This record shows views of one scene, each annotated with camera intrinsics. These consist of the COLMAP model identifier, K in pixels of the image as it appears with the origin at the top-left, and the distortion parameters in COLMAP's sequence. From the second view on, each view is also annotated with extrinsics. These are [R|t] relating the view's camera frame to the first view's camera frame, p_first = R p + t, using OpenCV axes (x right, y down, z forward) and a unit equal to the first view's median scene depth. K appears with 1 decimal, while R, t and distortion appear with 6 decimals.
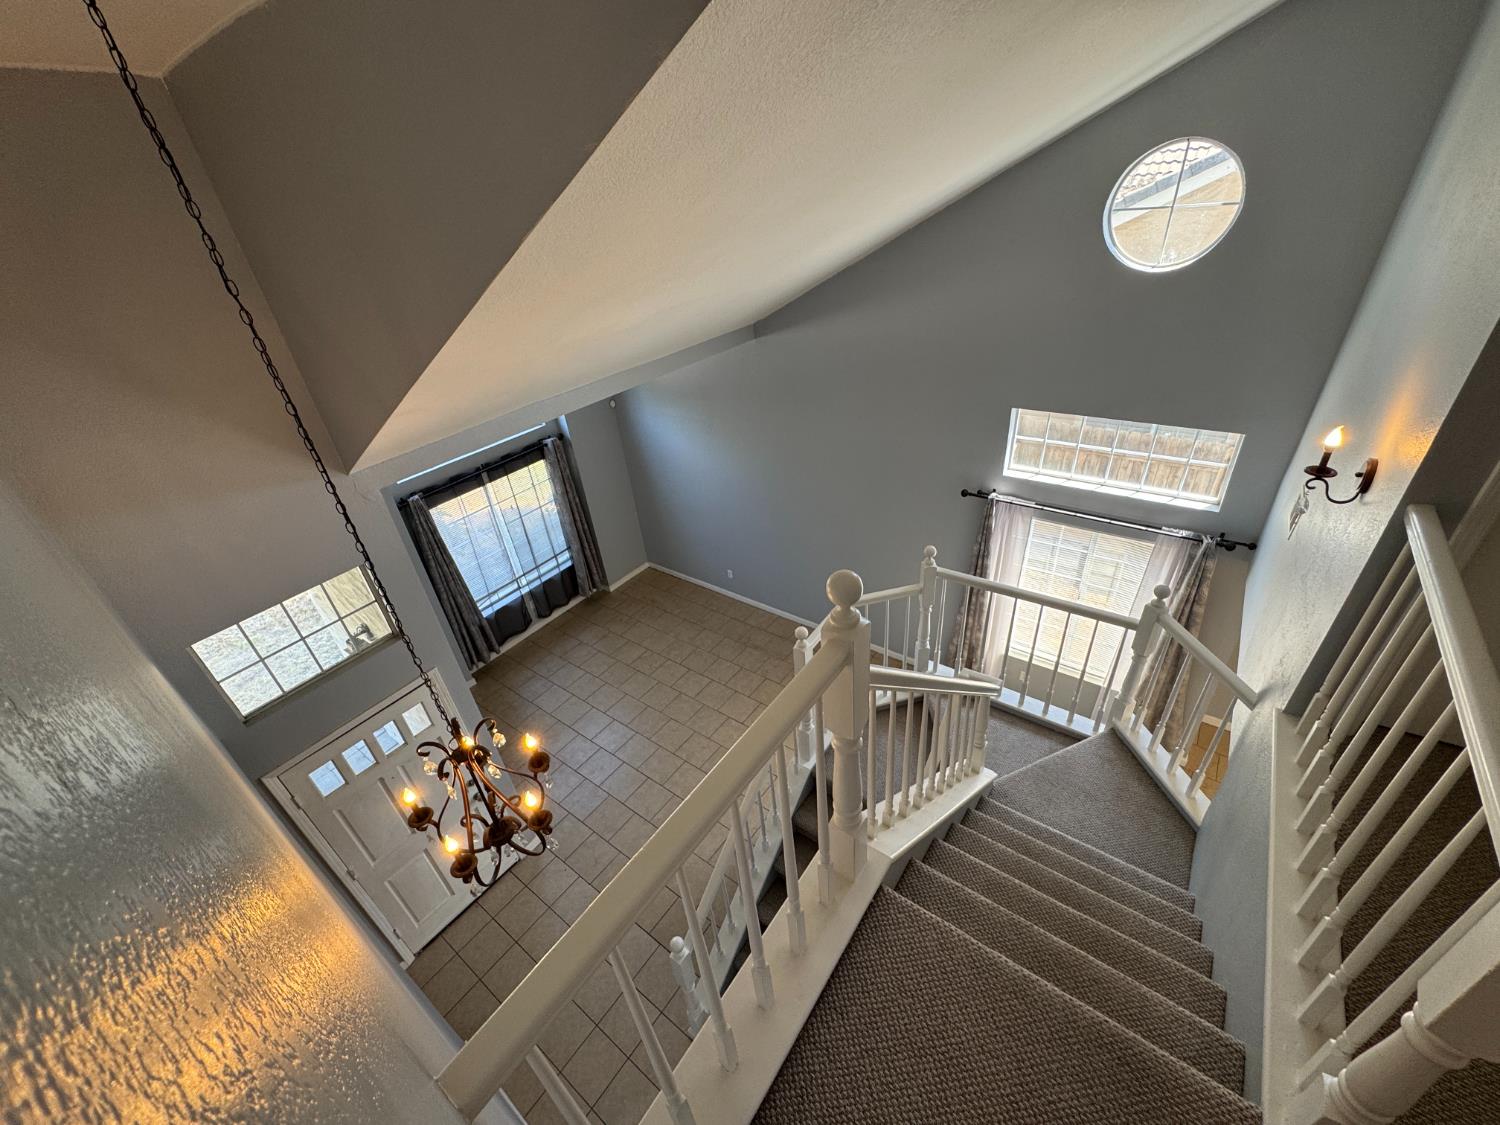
lens RADIAL K [[600.1, 0, 754.9], [0, 600.1, 565.7], [0, 0, 1]] dist [-0.003198, 0.000304]
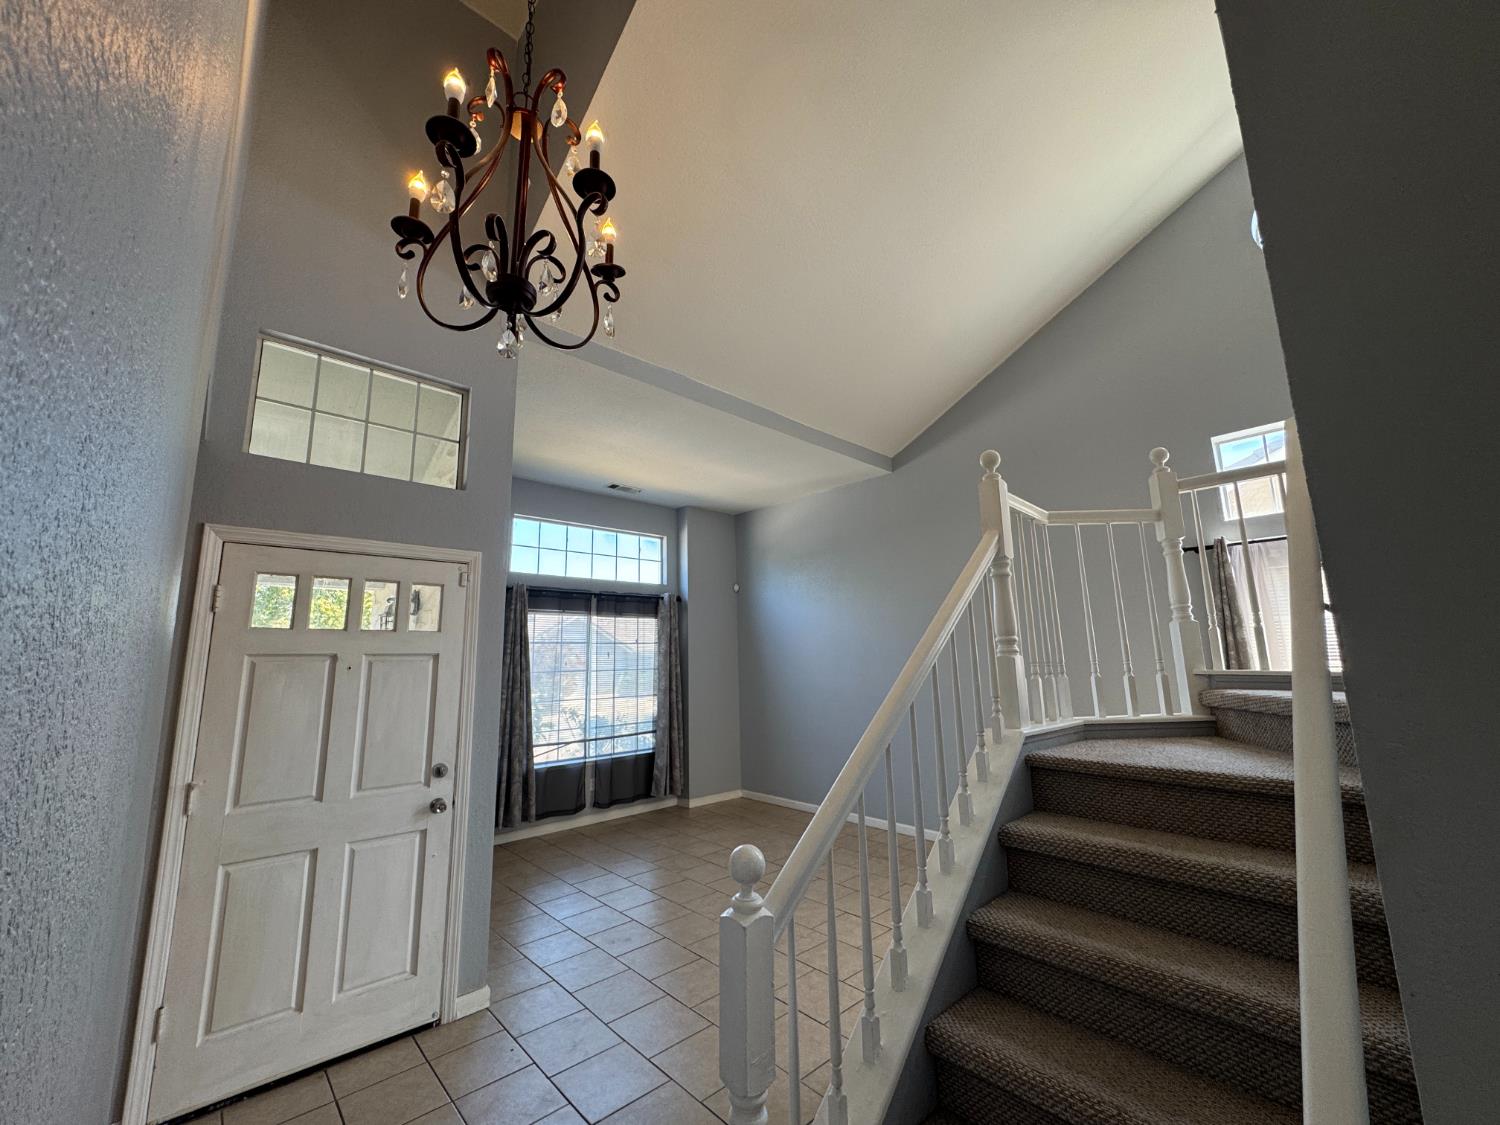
lens RADIAL K [[600.1, 0, 750.2], [0, 600.1, 562.4], [0, 0, 1]] dist [-0.003198, 0.000304]
pose [[0.980307, 0.028562, -0.195404, -0.027134], [-0.150903, 0.746607, -0.647924, 0.354465], [0.127384, 0.664651, 0.736214, 0.280258]]
